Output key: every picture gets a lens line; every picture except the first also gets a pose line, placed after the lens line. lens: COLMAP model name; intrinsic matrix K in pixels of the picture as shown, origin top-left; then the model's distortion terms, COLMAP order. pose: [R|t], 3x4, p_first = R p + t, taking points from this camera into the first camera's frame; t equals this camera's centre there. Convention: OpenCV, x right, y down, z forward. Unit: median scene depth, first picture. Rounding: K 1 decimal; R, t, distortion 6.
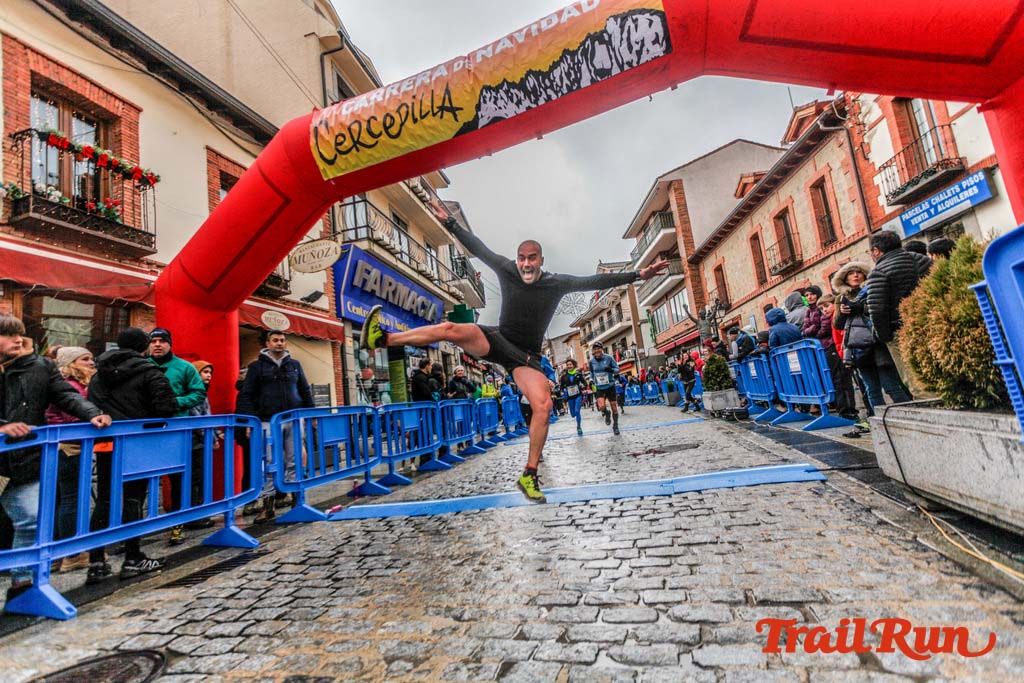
lens RADIAL K [[494.2, 0, 501.9], [0, 494.2, 345.1], [0, 0, 1]] dist [-0.041788, 0.027490]
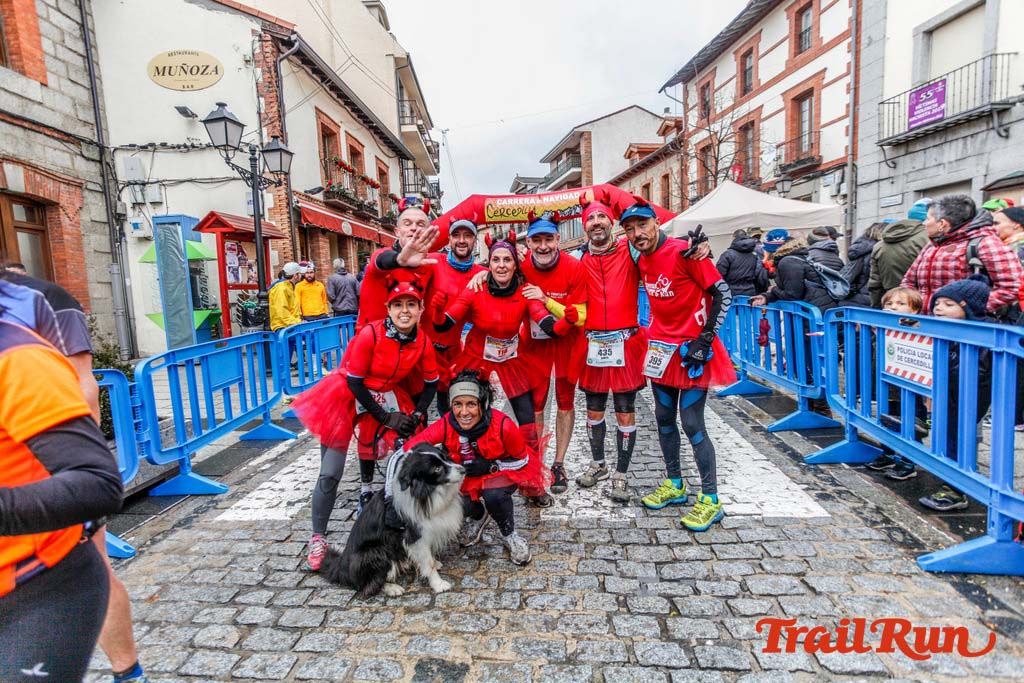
lens RADIAL K [[494.2, 0, 495.7], [0, 494.2, 338.8], [0, 0, 1]] dist [-0.041788, 0.027490]
pose [[0.973134, 0.054953, 0.223584, -0.448289], [-0.102982, 0.972432, 0.209216, -0.124669], [-0.205924, -0.226620, 0.951966, -1.012749]]
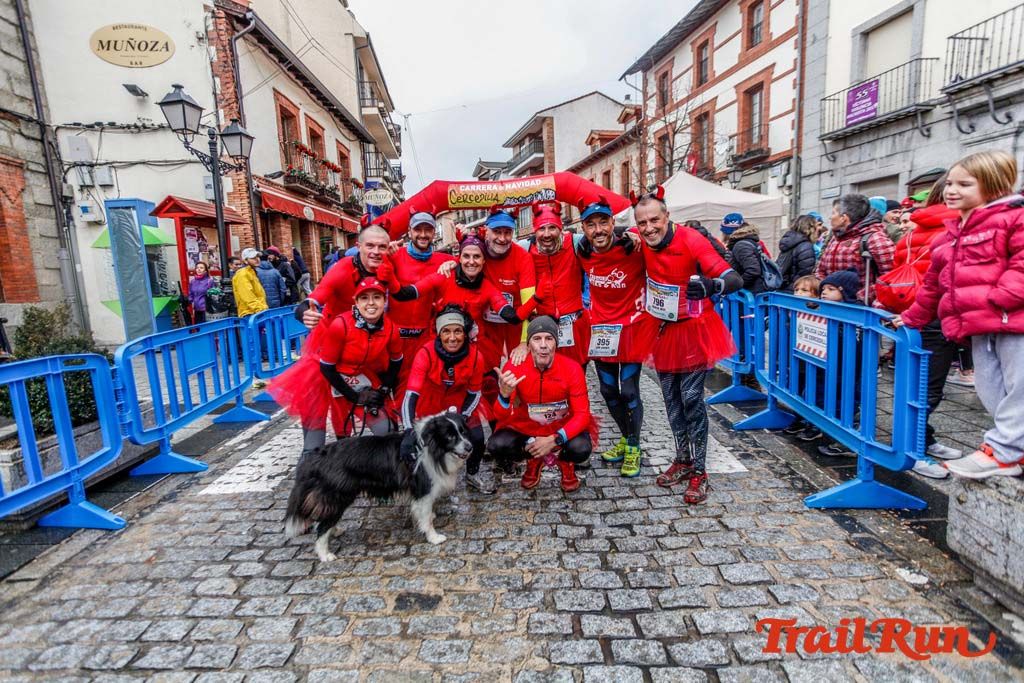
lens RADIAL K [[494.2, 0, 497.0], [0, 494.2, 343.2], [0, 0, 1]] dist [-0.041788, 0.027490]
pose [[0.953925, 0.037061, 0.297748, -0.455614], [-0.111735, 0.964846, 0.237881, -0.129440], [-0.278465, -0.260189, 0.924532, -1.042267]]
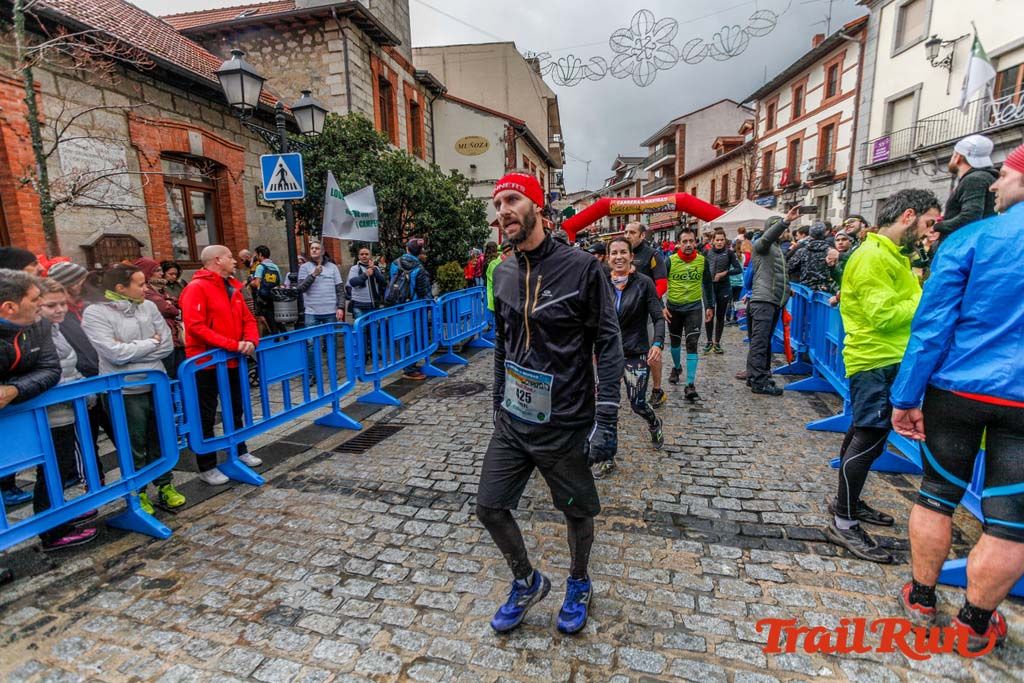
lens RADIAL K [[494.2, 0, 497.6], [0, 494.2, 342.4], [0, 0, 1]] dist [-0.041788, 0.027490]
pose [[0.994342, 0.084281, 0.064663, -0.843713], [-0.099906, 0.948824, 0.299588, -0.230309], [-0.036104, -0.304353, 0.951875, -2.098410]]
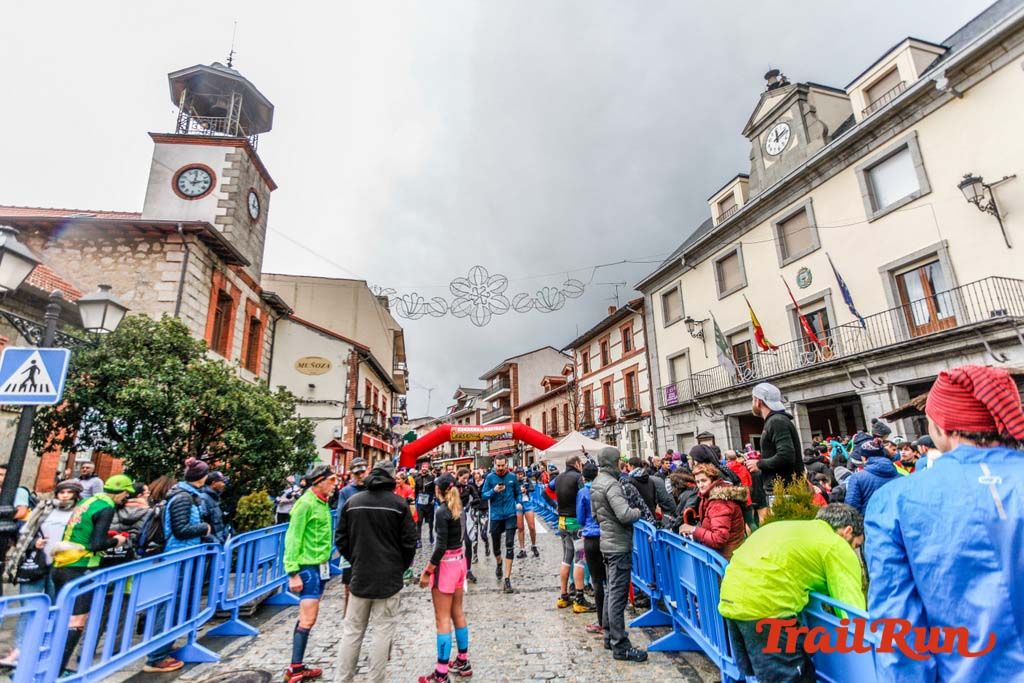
lens RADIAL K [[494.2, 0, 498.5], [0, 494.2, 342.2], [0, 0, 1]] dist [-0.041788, 0.027490]
pose [[0.930266, 0.197344, 0.309291, -0.820531], [-0.147135, 0.972926, -0.178232, -0.230765], [-0.336090, 0.120296, 0.934116, -2.032952]]
